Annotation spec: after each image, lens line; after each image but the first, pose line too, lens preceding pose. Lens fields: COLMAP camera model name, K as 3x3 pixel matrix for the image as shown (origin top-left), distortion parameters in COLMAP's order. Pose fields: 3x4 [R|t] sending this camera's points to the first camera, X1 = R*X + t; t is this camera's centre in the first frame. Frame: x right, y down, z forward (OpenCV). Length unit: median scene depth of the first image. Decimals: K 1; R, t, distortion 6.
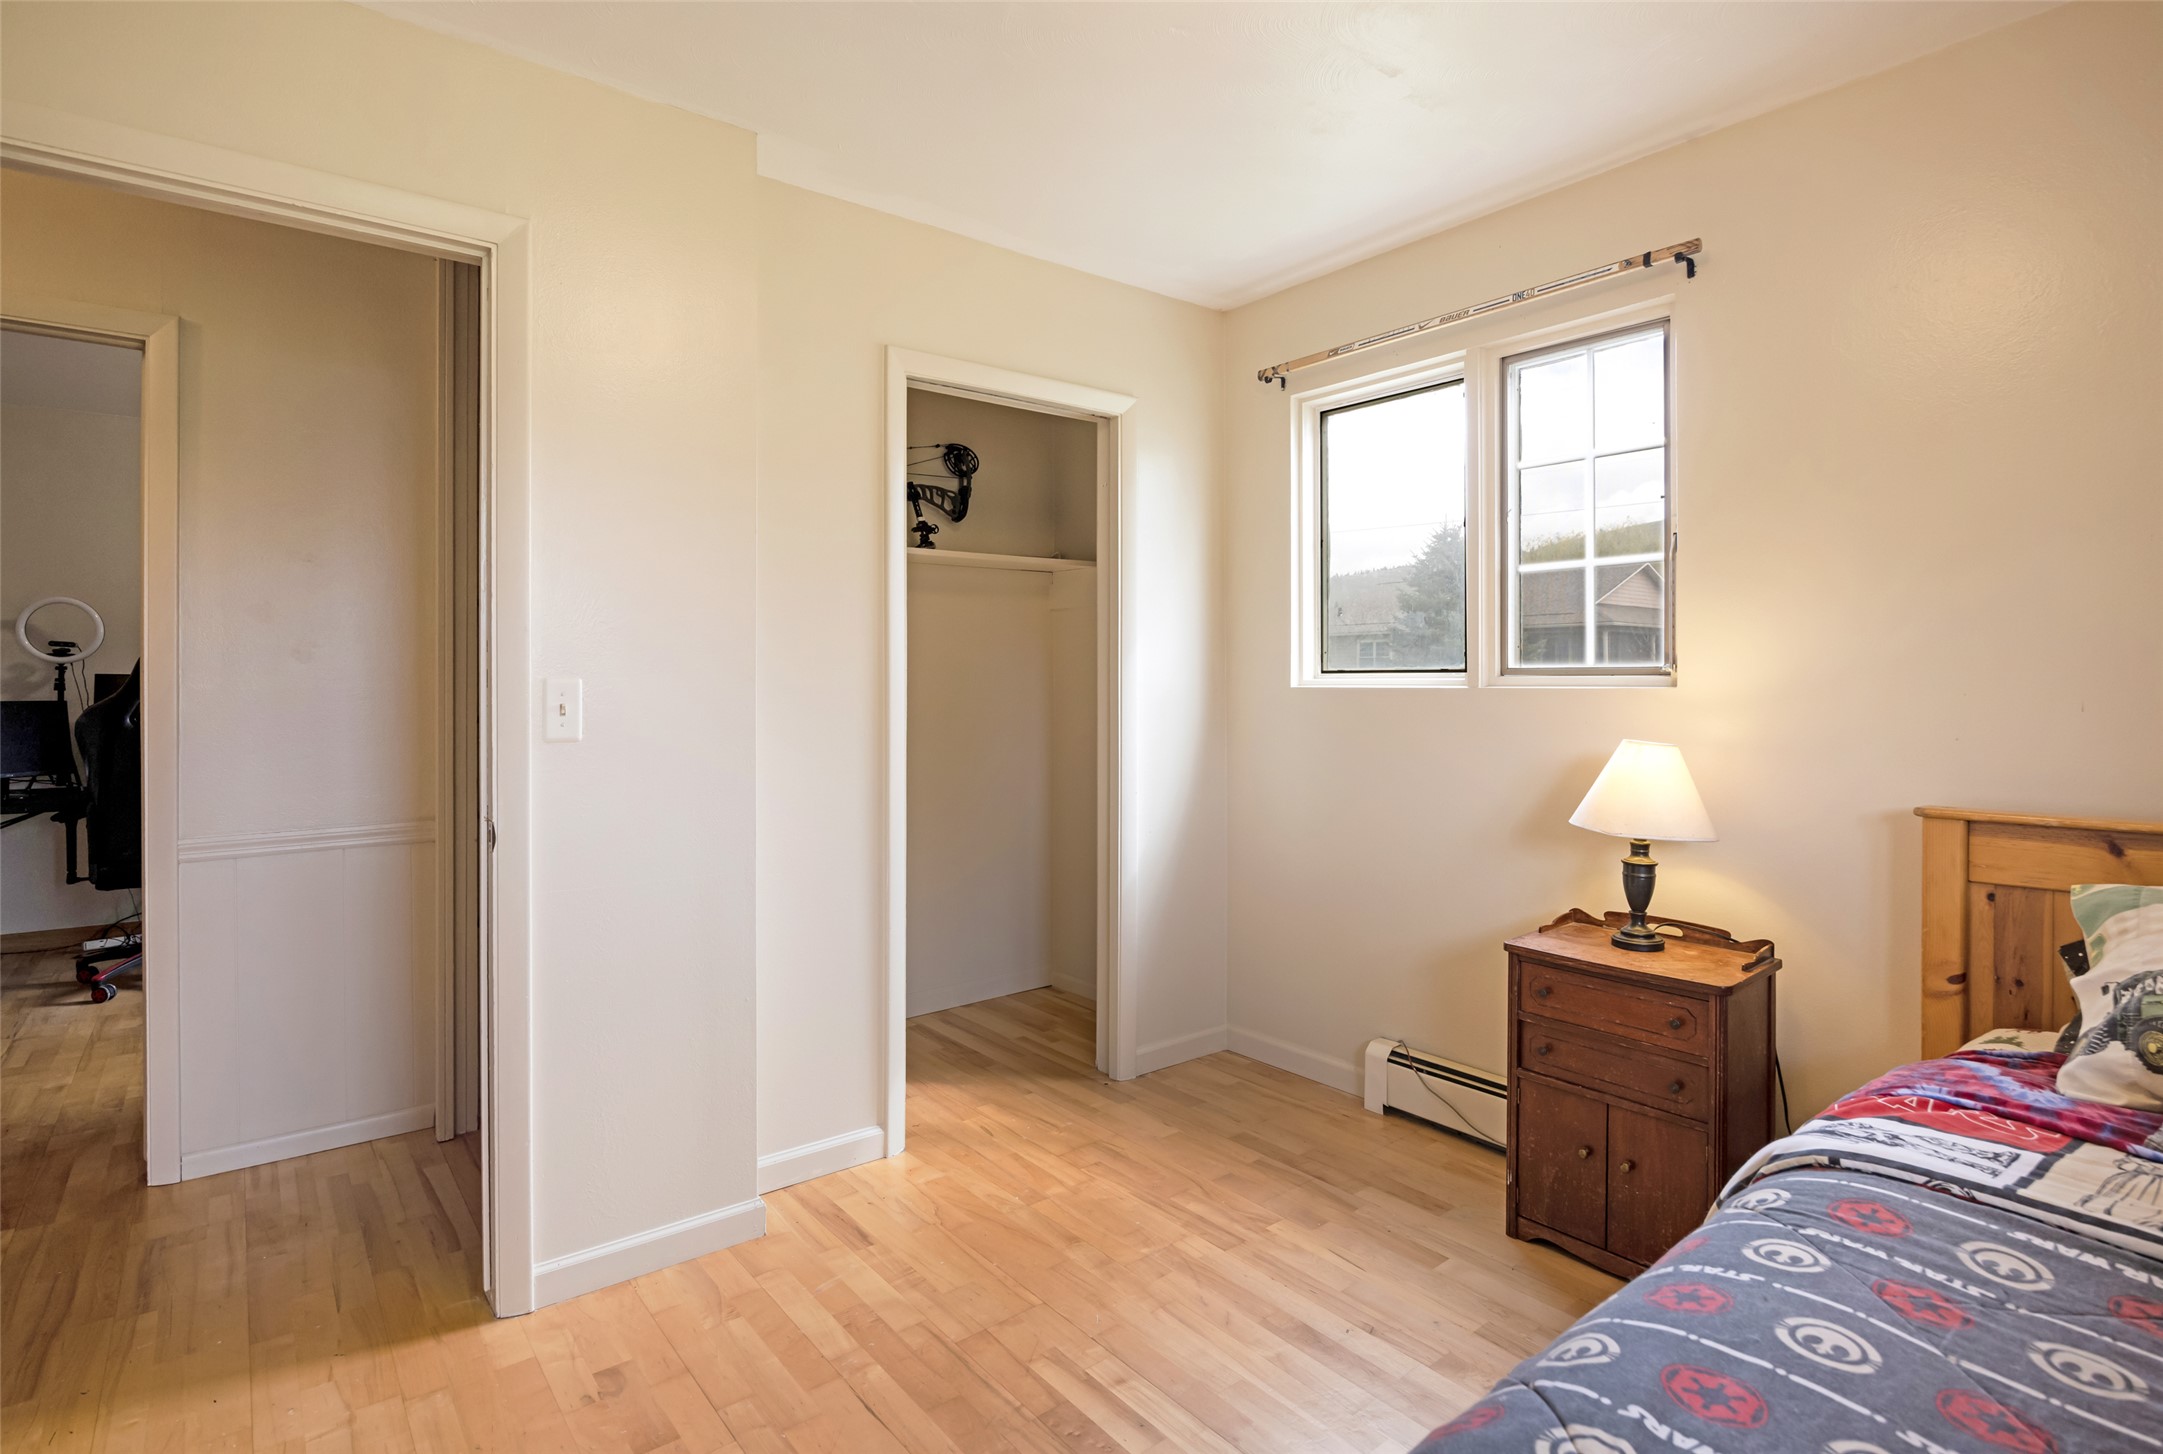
lens RADIAL K [[1105.5, 0, 1081.4], [0, 1105.5, 677.6], [0, 0, 1]] dist [0.001513, 0.000367]
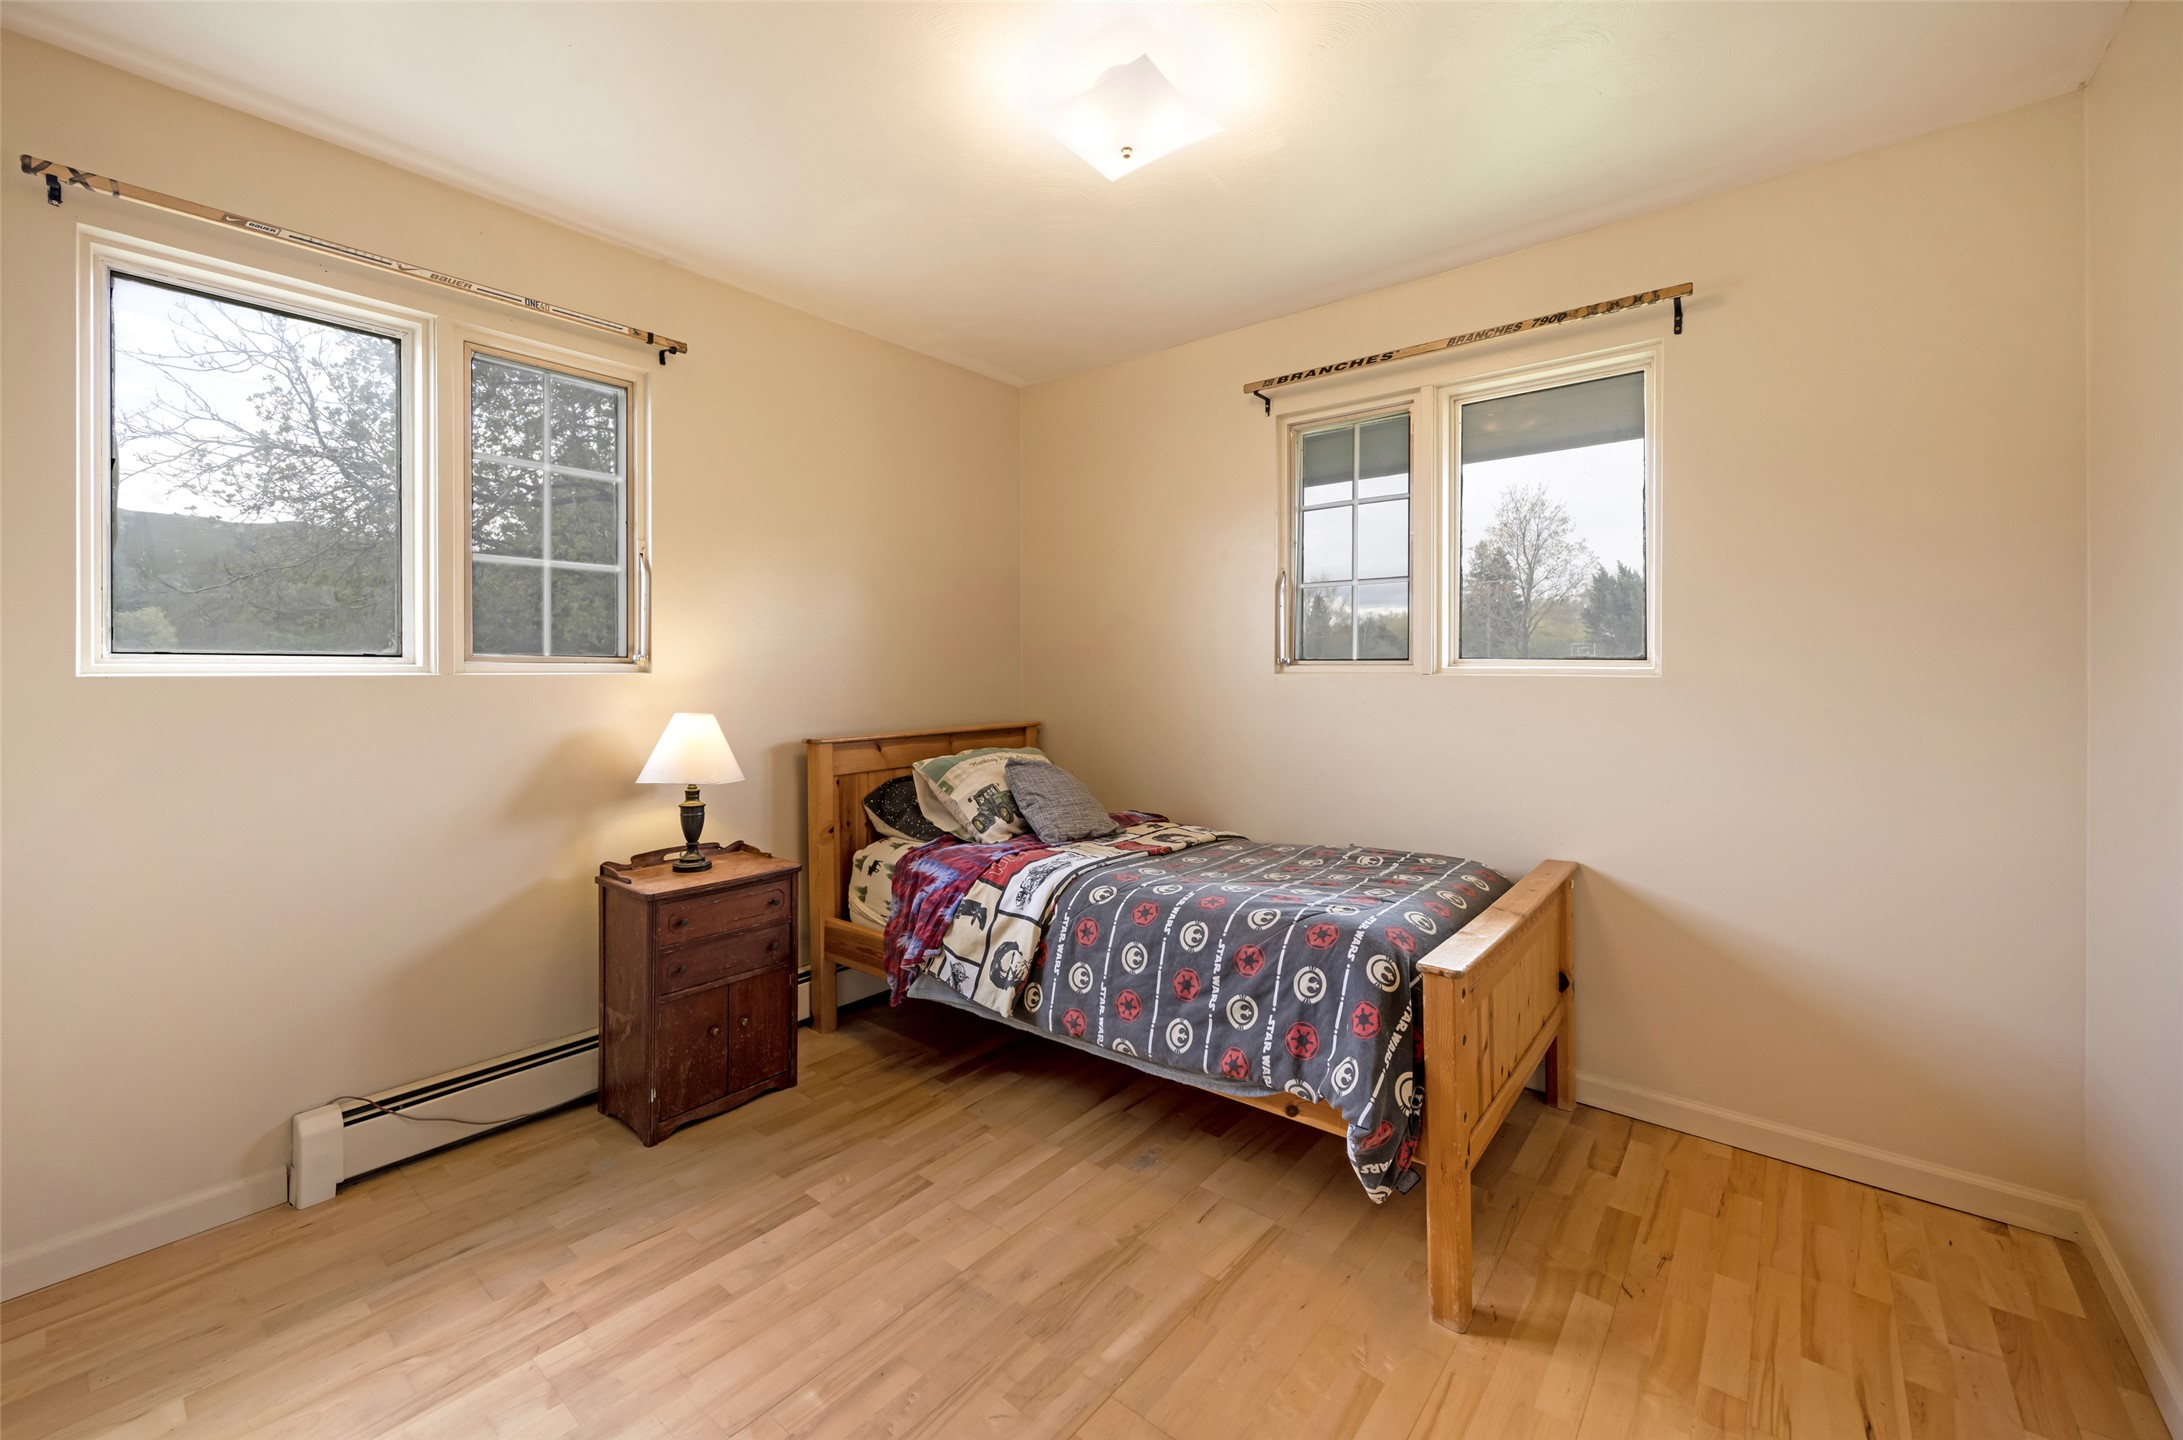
lens RADIAL K [[869.2, 0, 1090.5], [0, 869.2, 675.4], [0, 0, 1]] dist [-0.000182, -0.000120]
pose [[-0.214787, -0.000698, 0.976661, -0.610531], [0.001744, 0.999998, 0.001098, 0.012173], [-0.976659, 0.001939, -0.214785, 0.758536]]
